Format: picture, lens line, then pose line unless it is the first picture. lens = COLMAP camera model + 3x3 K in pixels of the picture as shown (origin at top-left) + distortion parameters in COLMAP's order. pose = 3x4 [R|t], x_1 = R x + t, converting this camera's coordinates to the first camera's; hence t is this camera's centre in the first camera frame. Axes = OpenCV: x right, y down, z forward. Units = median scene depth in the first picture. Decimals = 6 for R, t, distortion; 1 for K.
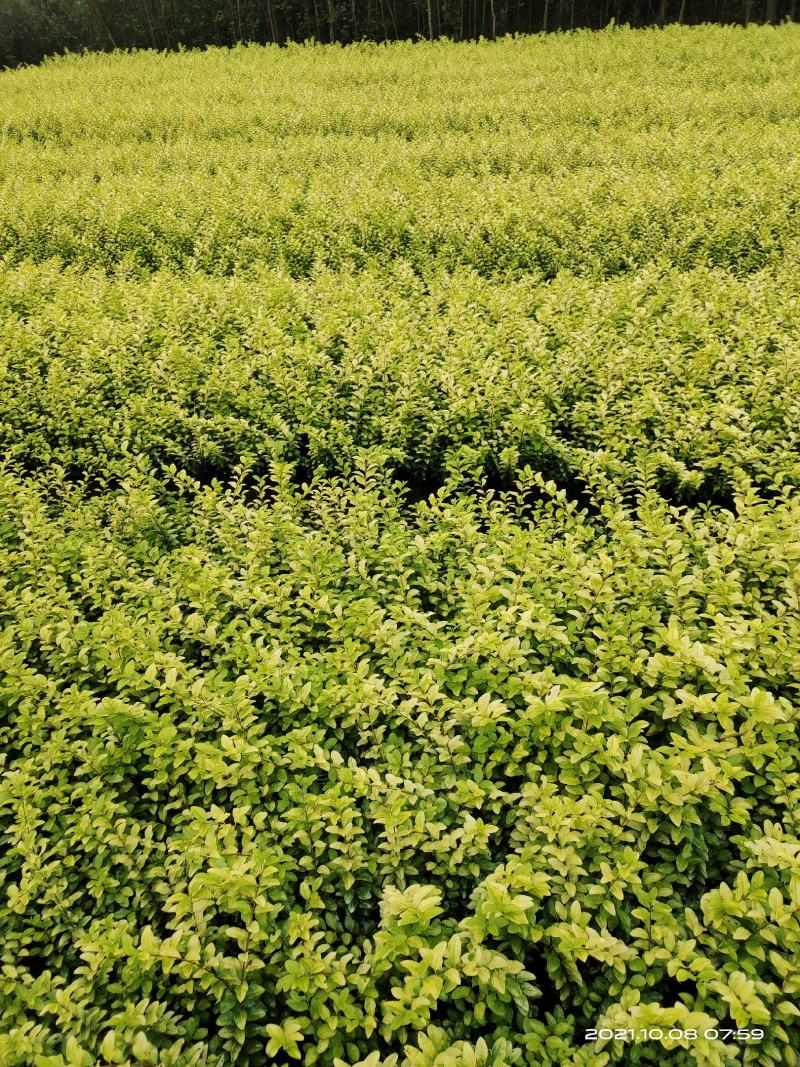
lens RADIAL K [[804.3, 0, 401.6], [0, 804.3, 528.2], [0, 0, 1]] dist [0.053587, -0.036817]
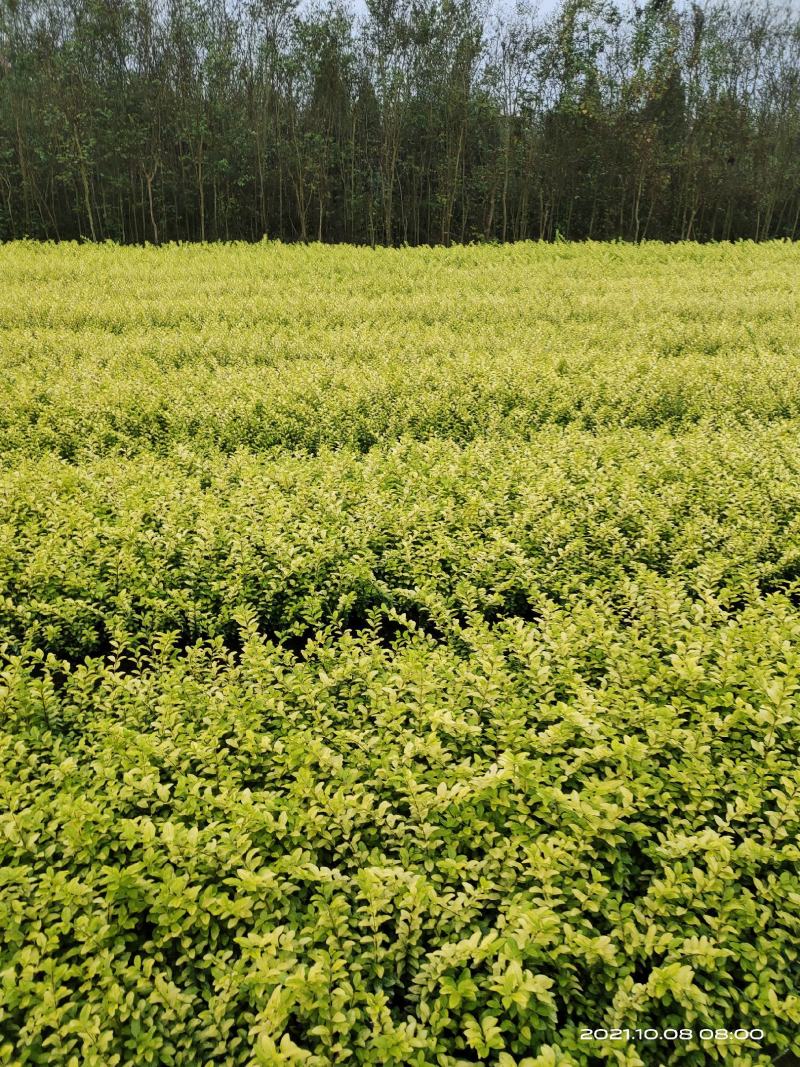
lens RADIAL K [[804.3, 0, 401.6], [0, 804.3, 528.2], [0, 0, 1]] dist [0.053587, -0.036817]
pose [[0.920585, -0.087081, 0.380710, -0.206386], [0.162059, 0.972111, -0.169518, 0.015766], [-0.355330, 0.217753, 0.909024, -0.089659]]
